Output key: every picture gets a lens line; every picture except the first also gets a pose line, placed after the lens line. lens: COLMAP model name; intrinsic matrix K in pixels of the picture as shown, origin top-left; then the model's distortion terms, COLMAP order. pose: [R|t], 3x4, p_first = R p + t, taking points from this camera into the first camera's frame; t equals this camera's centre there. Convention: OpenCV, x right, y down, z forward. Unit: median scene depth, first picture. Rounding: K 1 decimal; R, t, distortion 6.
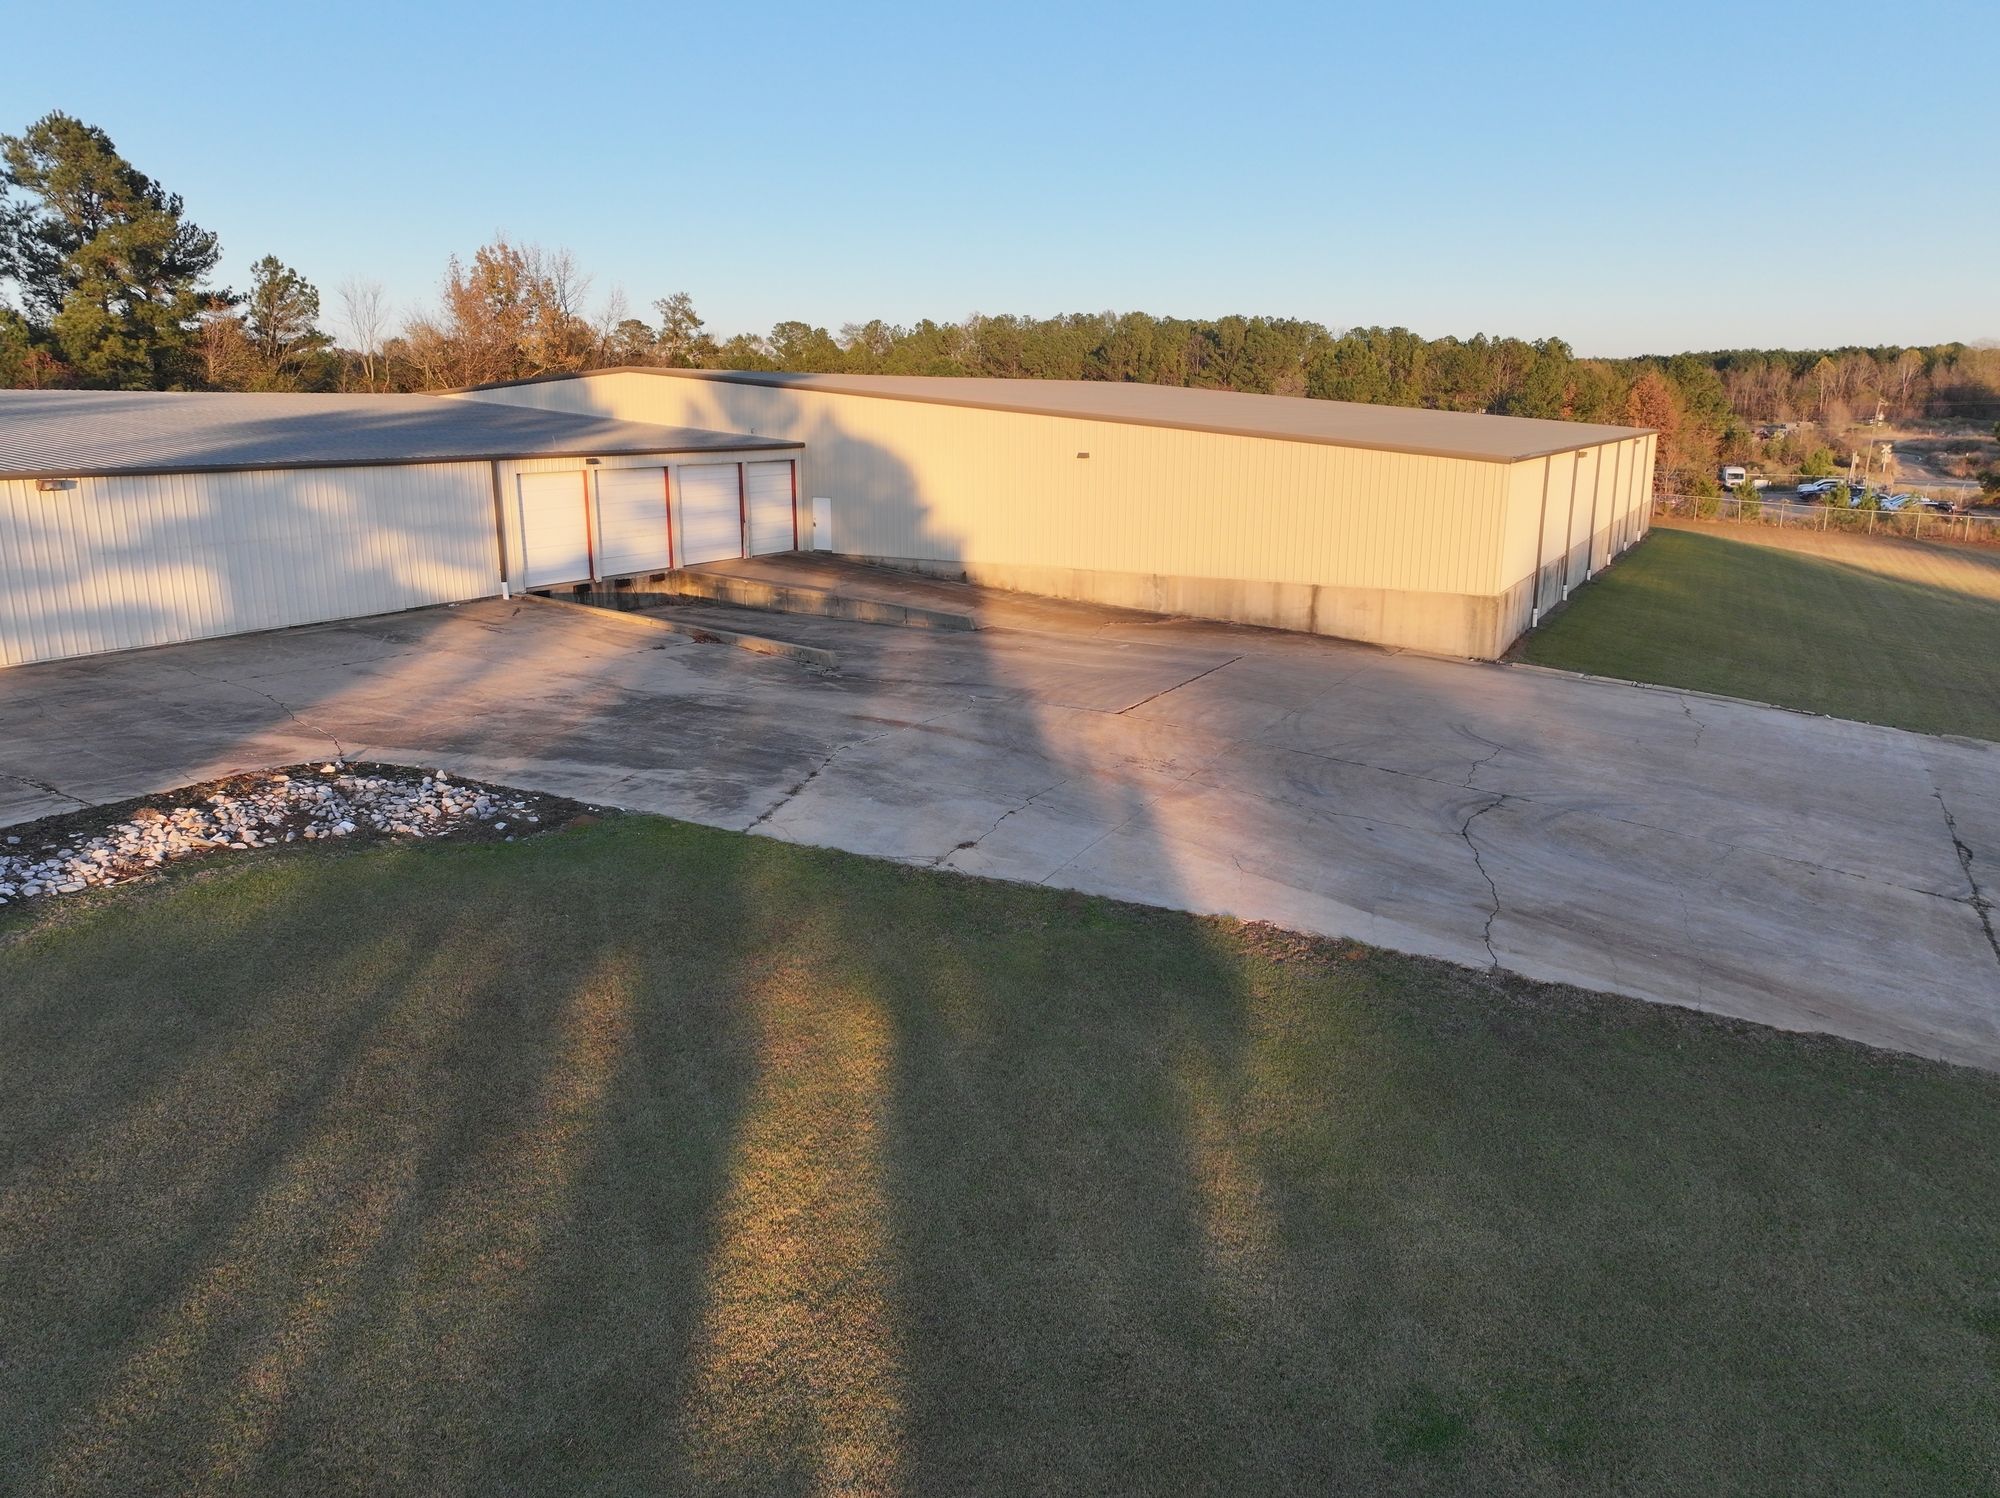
lens RADIAL K [[1406.0, 0, 1005.2], [0, 1406.0, 746.5], [0, 0, 1]] dist [-0.004040, 0.021878]
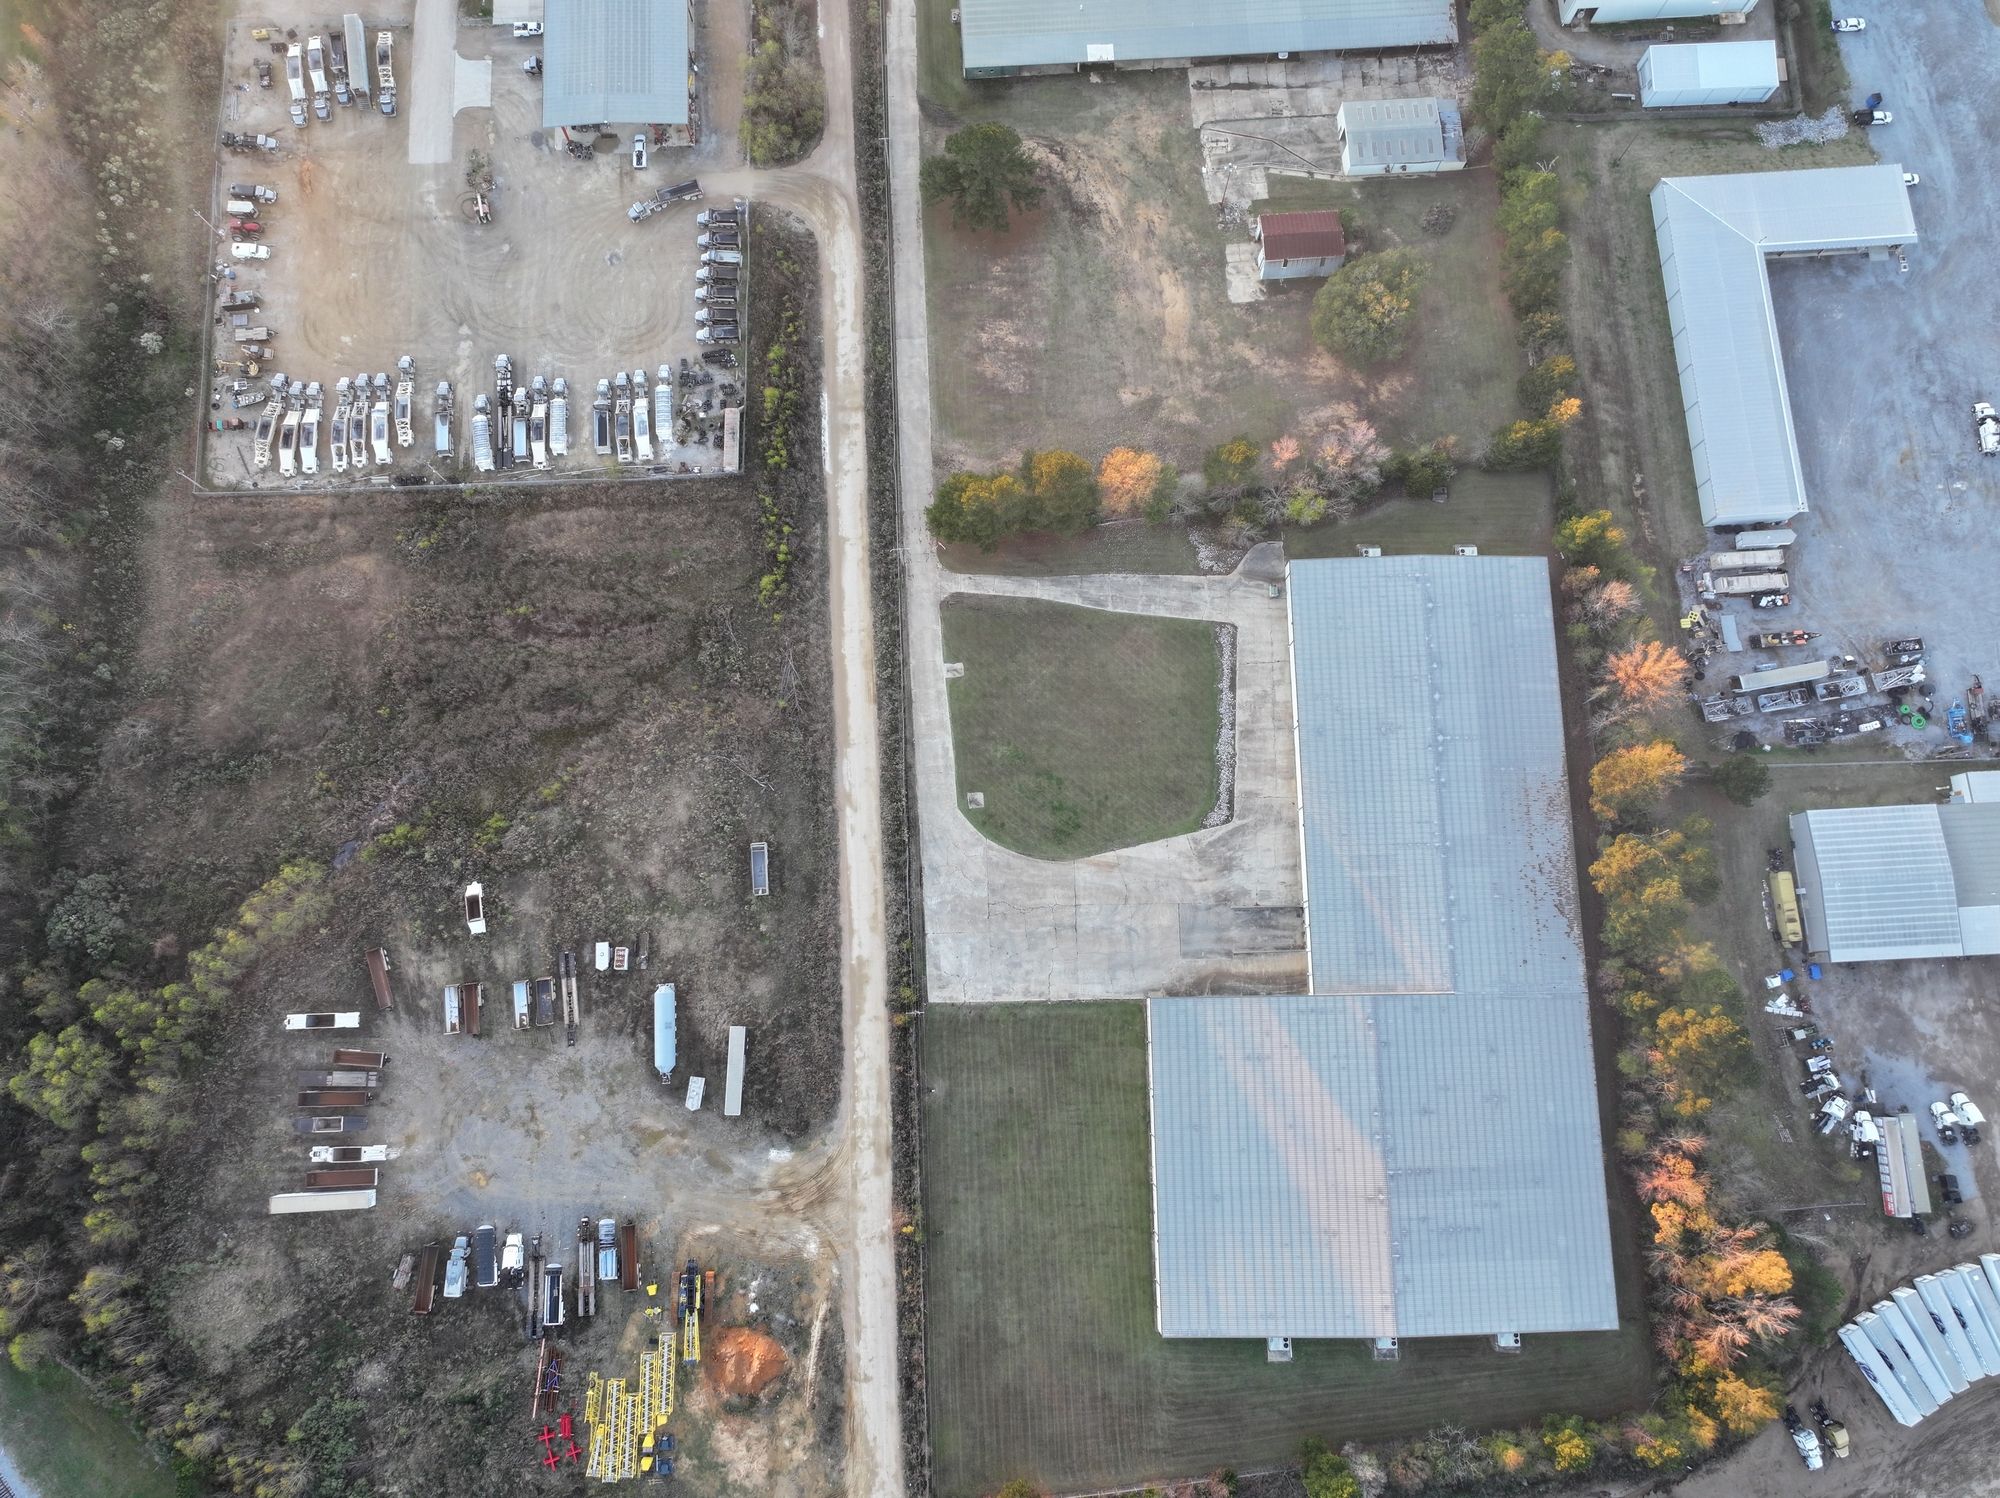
lens RADIAL K [[1406.0, 0, 1000.4], [0, 1406.0, 744.3], [0, 0, 1]] dist [-0.004040, 0.021878]
pose [[-0.869232, 0.483461, -0.103446, 0.940843], [-0.125910, -0.014132, 0.991941, -5.398926], [0.478102, 0.875252, 0.073156, -0.506178]]
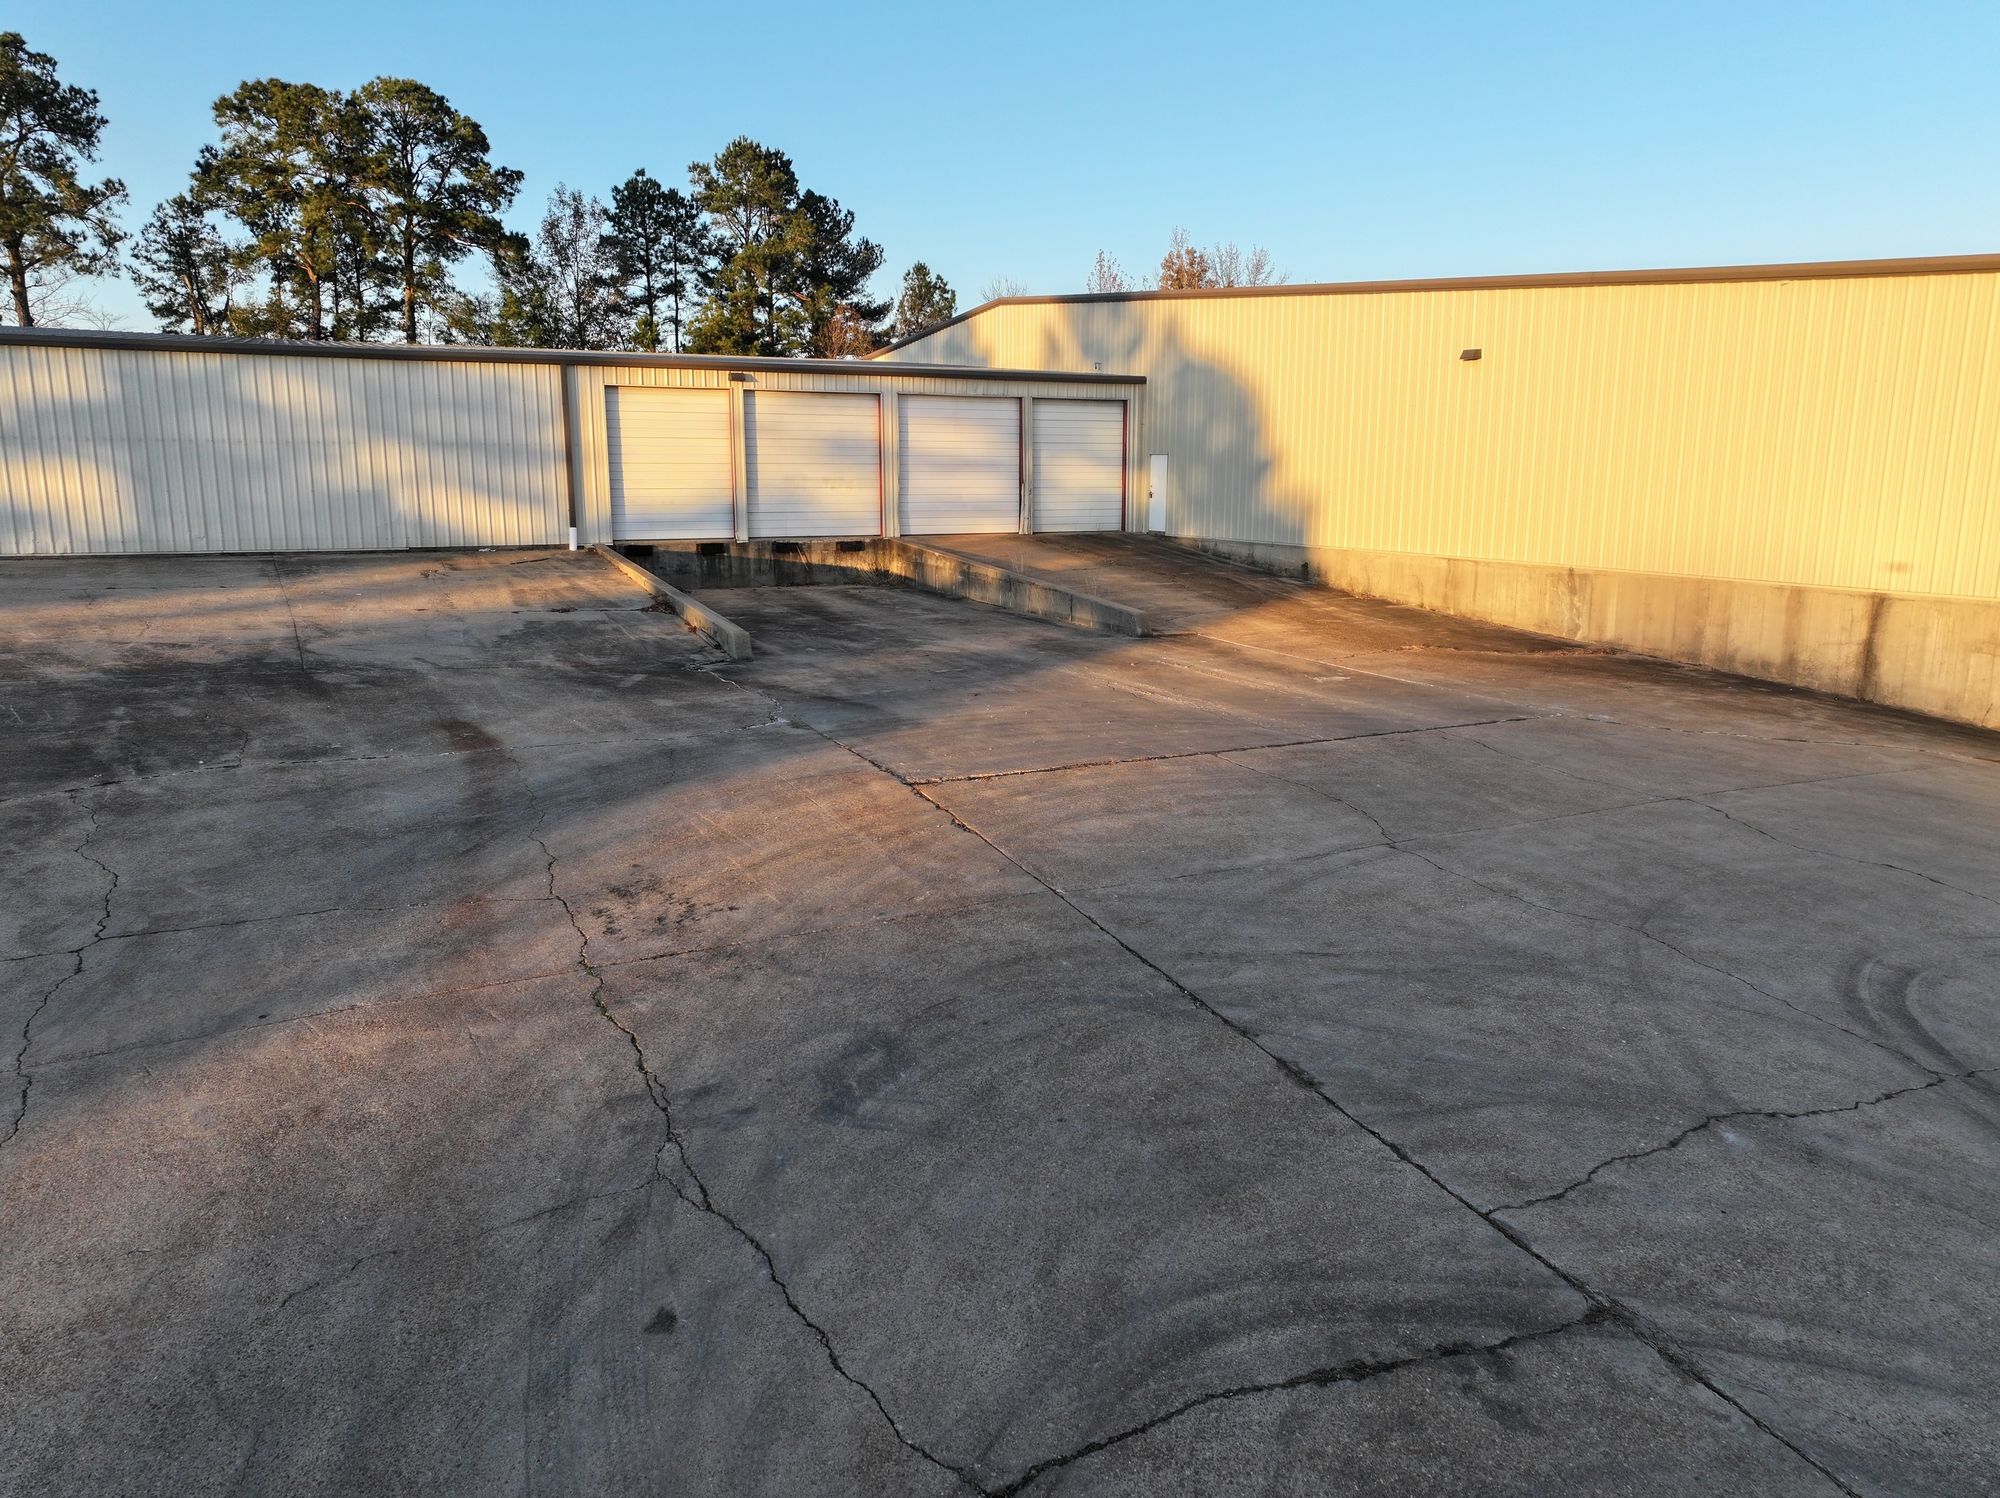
lens RADIAL K [[1406.0, 0, 1004.9], [0, 1406.0, 739.6], [0, 0, 1]] dist [-0.004040, 0.021878]
pose [[0.820689, 0.107568, -0.561158, 0.270073], [-0.135336, 0.990767, -0.008007, -0.029137], [0.555116, 0.082517, 0.827670, 0.512758]]
